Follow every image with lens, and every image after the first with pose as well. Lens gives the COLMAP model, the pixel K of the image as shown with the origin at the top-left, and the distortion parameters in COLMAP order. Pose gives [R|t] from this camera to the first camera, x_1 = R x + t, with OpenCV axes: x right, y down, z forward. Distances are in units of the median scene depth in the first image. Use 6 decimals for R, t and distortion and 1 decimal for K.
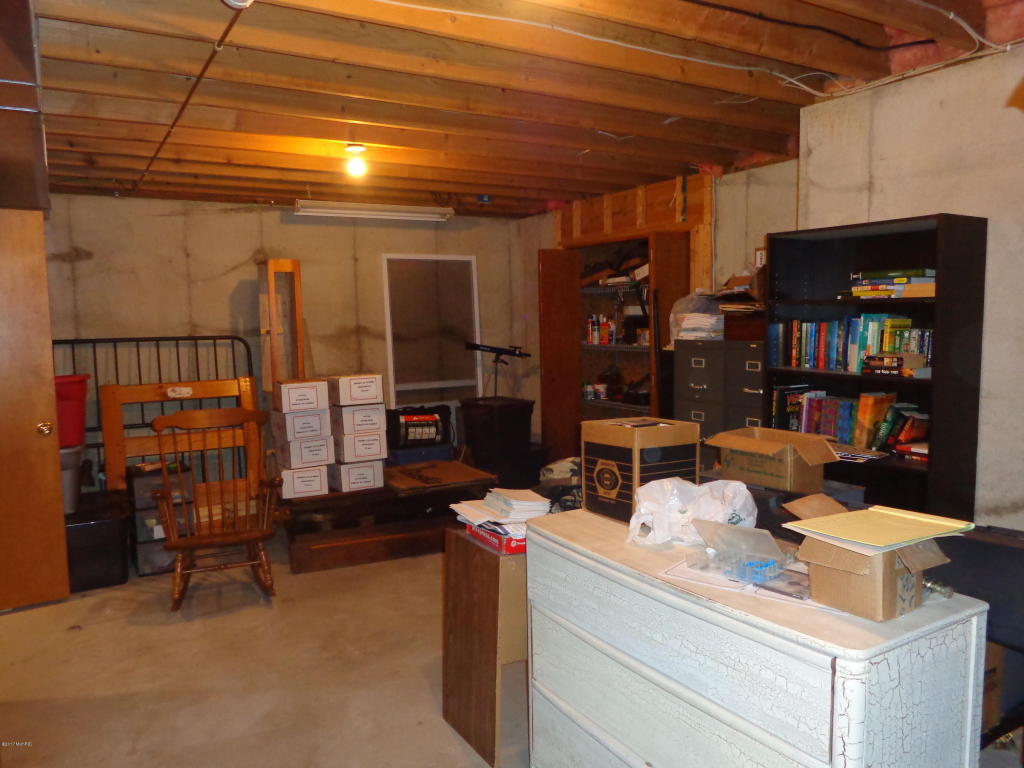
lens RADIAL K [[758.9, 0, 509.8], [0, 758.9, 381.8], [0, 0, 1]] dist [-0.009569, -0.002783]
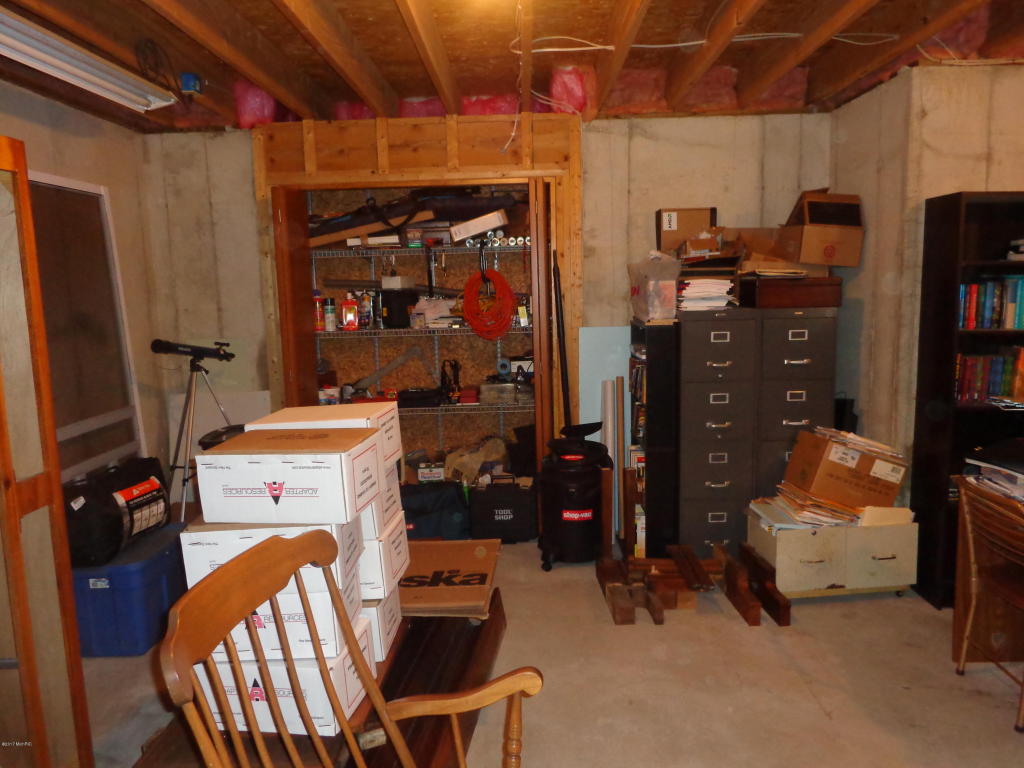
lens RADIAL K [[758.9, 0, 513.1], [0, 758.9, 385.4], [0, 0, 1]] dist [-0.009569, -0.002783]
pose [[0.526098, -0.112905, 0.842896, -0.767089], [0.091820, 0.992895, 0.075687, -0.071991], [-0.845452, 0.037576, 0.532727, 0.934828]]
